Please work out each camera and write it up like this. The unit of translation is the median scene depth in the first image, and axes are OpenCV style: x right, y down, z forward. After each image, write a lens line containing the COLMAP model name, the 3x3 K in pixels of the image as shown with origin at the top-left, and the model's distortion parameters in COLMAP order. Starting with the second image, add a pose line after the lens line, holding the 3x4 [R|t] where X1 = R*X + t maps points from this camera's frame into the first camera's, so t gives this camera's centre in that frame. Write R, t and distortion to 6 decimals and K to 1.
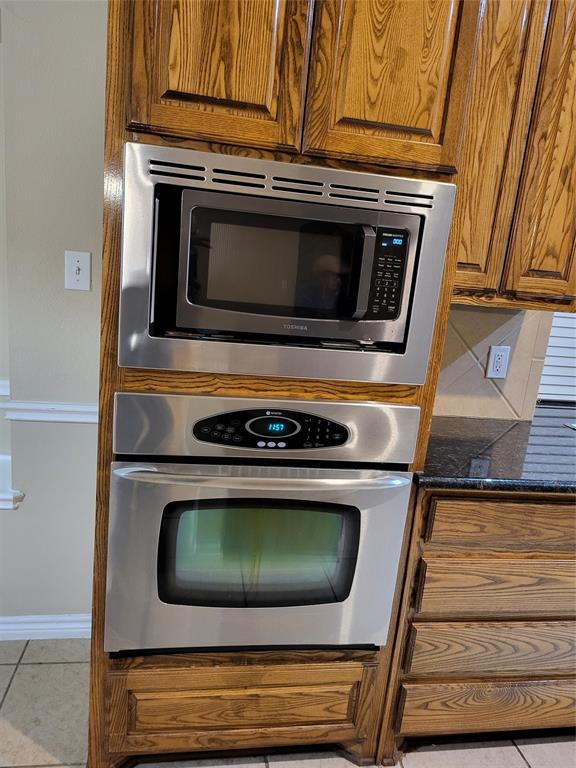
lens RADIAL K [[541.1, 0, 288.0], [0, 541.1, 384.0], [0, 0, 1]] dist [0.066721, -0.069553]
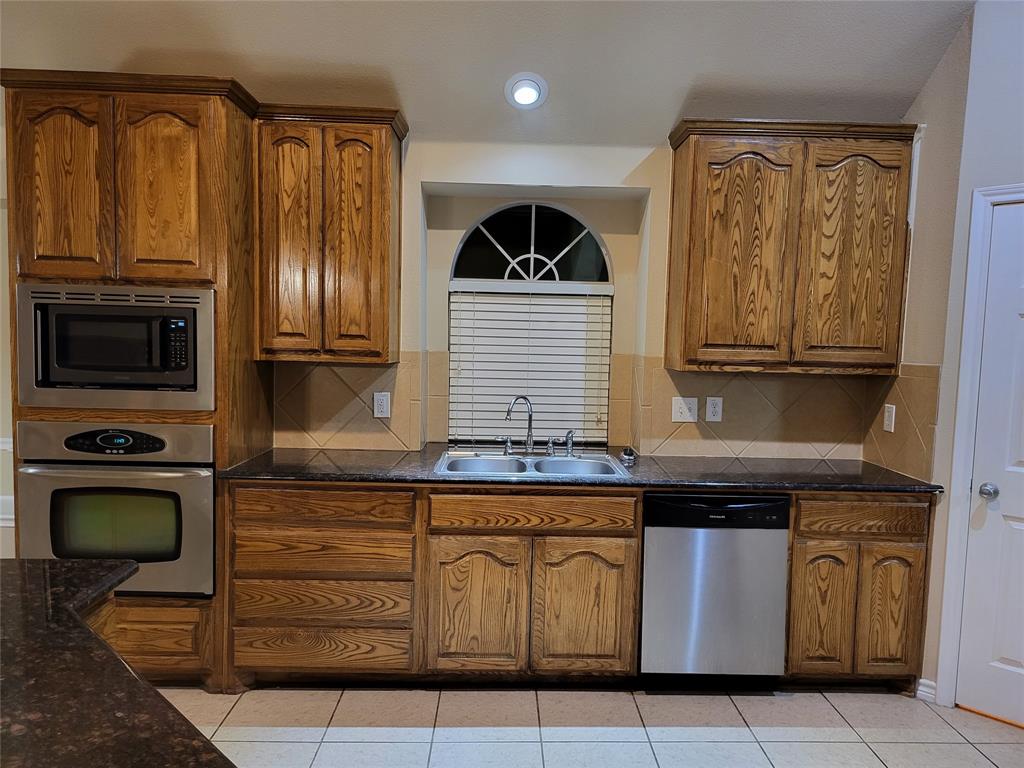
lens RADIAL K [[721.5, 0, 525.4], [0, 721.5, 393.5], [0, 0, 1]] dist [0.066721, -0.069553]
pose [[0.989409, -0.057575, -0.133246, 1.421002], [0.037372, 0.988065, -0.149437, 0.300412], [0.140260, 0.142875, 0.979752, -0.943522]]
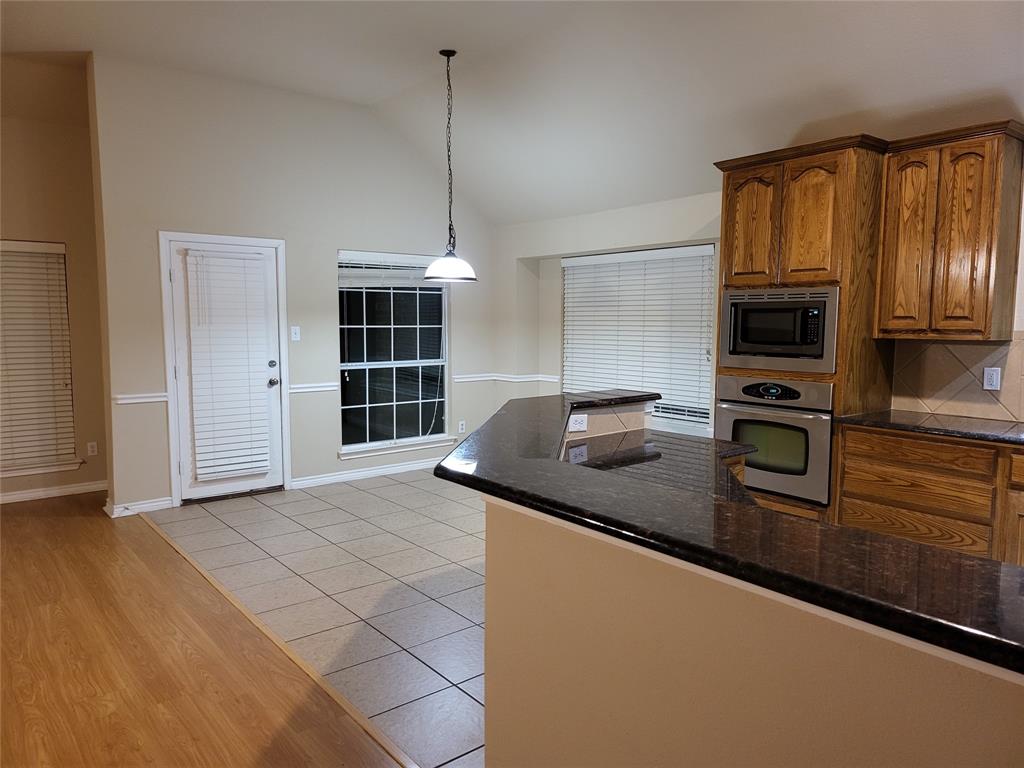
lens RADIAL K [[715.5, 0, 512.0], [0, 715.5, 384.0], [0, 0, 1]] dist [0.070816, -0.064388]
pose [[0.488926, -0.013605, -0.872219, 2.163937], [-0.147634, 0.984164, -0.098108, 0.523750], [0.859742, 0.176737, 0.479174, -1.518266]]
